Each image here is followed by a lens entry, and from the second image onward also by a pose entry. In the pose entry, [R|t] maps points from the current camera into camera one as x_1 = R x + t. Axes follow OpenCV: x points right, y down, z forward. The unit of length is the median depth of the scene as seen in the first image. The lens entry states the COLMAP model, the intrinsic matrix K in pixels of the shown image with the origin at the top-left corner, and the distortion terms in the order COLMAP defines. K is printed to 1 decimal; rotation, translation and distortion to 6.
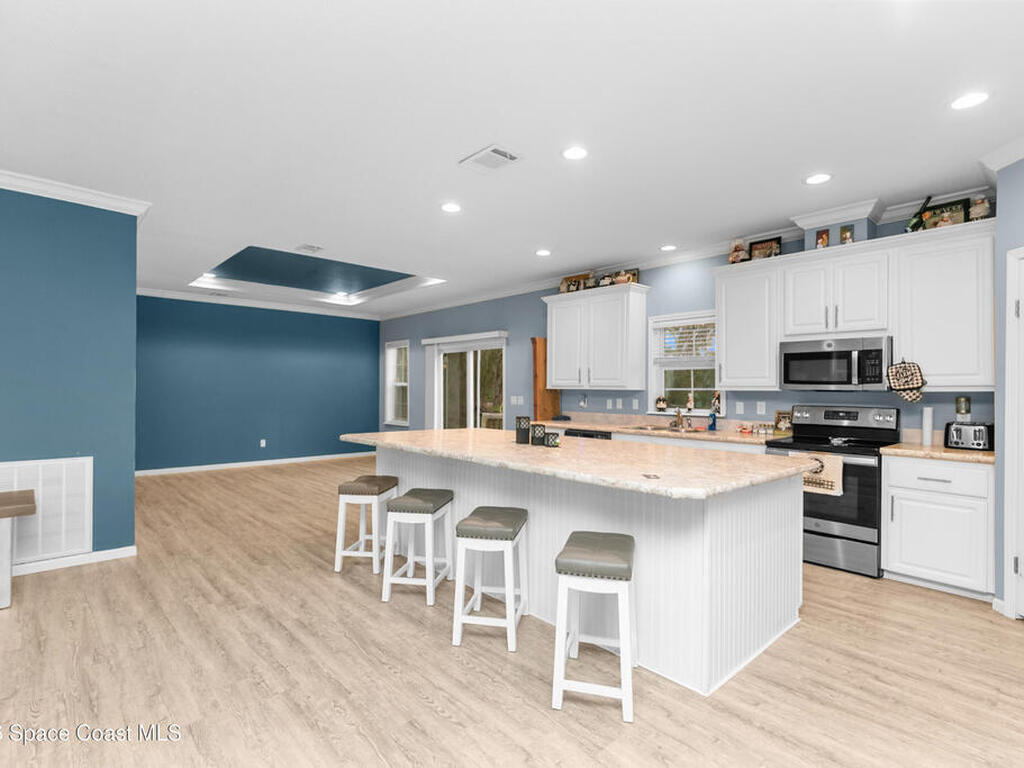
lens RADIAL K [[522.8, 0, 512.0], [0, 522.8, 384.0], [0, 0, 1]] dist [0.008188, 0.000570]
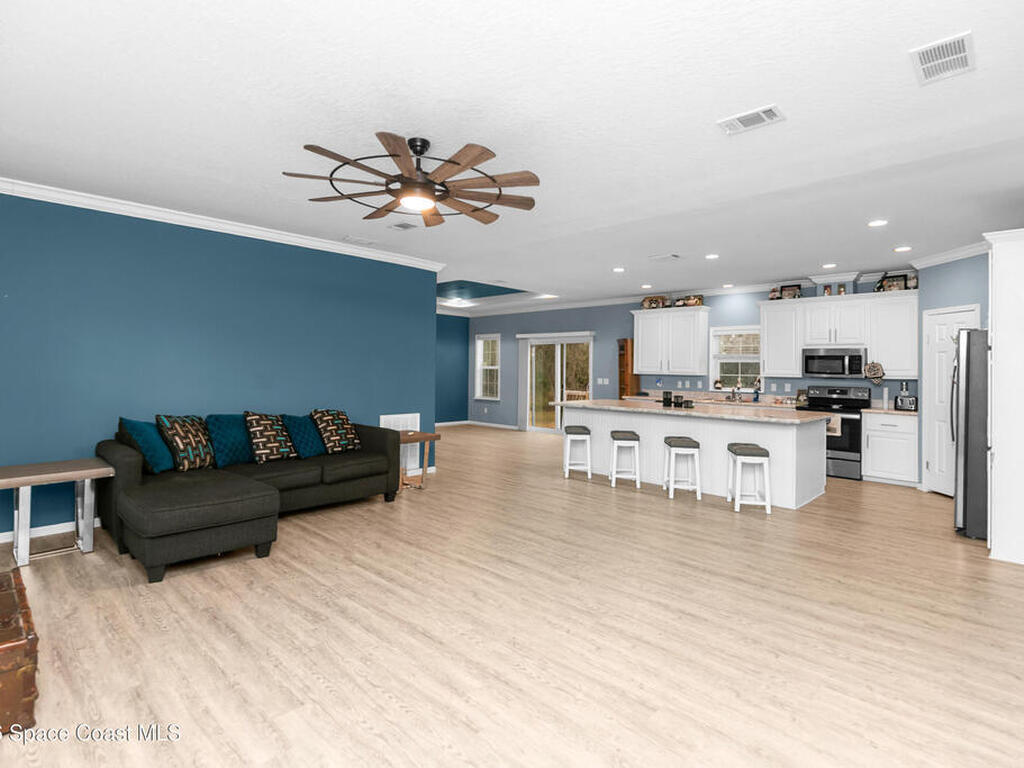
lens RADIAL K [[537.2, 0, 508.7], [0, 537.2, 356.7], [0, 0, 1]] dist [0.016387, -0.000276]
pose [[0.997866, 0.009197, 0.064647, -0.505570], [-0.008427, 0.999890, -0.012167, -0.022721], [-0.064752, 0.011596, 0.997834, -0.628177]]
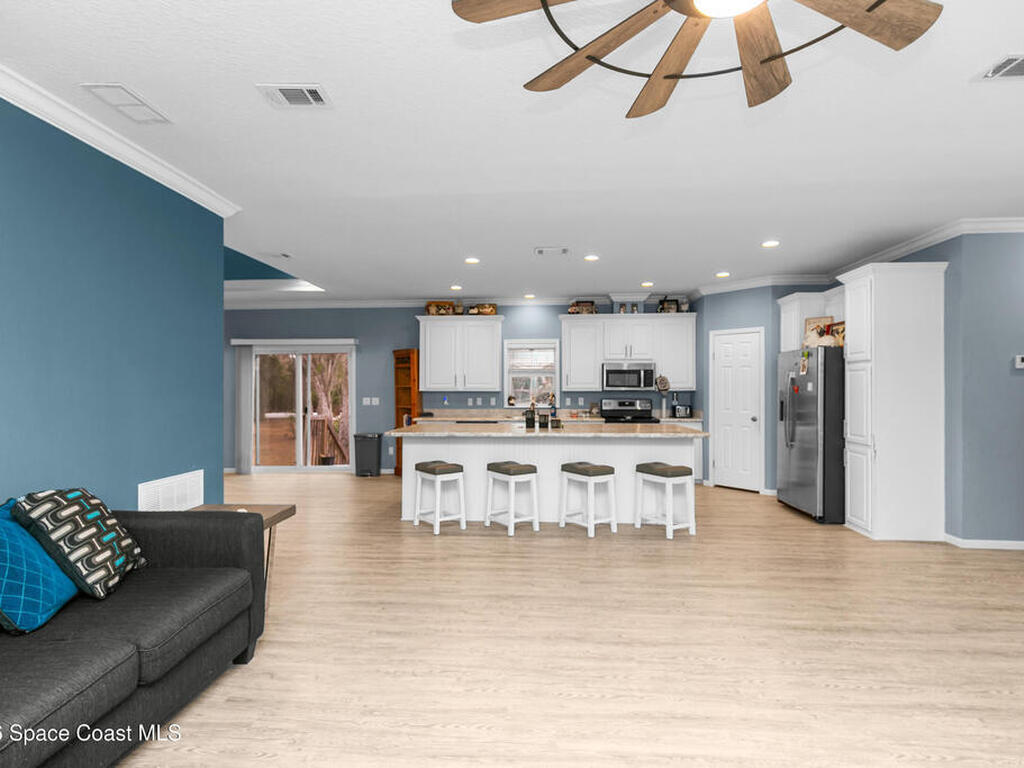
lens RADIAL K [[530.4, 0, 512.0], [0, 530.4, 384.0], [0, 0, 1]] dist [0.009171, -0.000133]
pose [[0.717162, -0.002540, 0.696902, -0.864874], [0.000228, 0.999994, 0.003410, -0.015195], [-0.696907, -0.002287, 0.717158, -0.057625]]
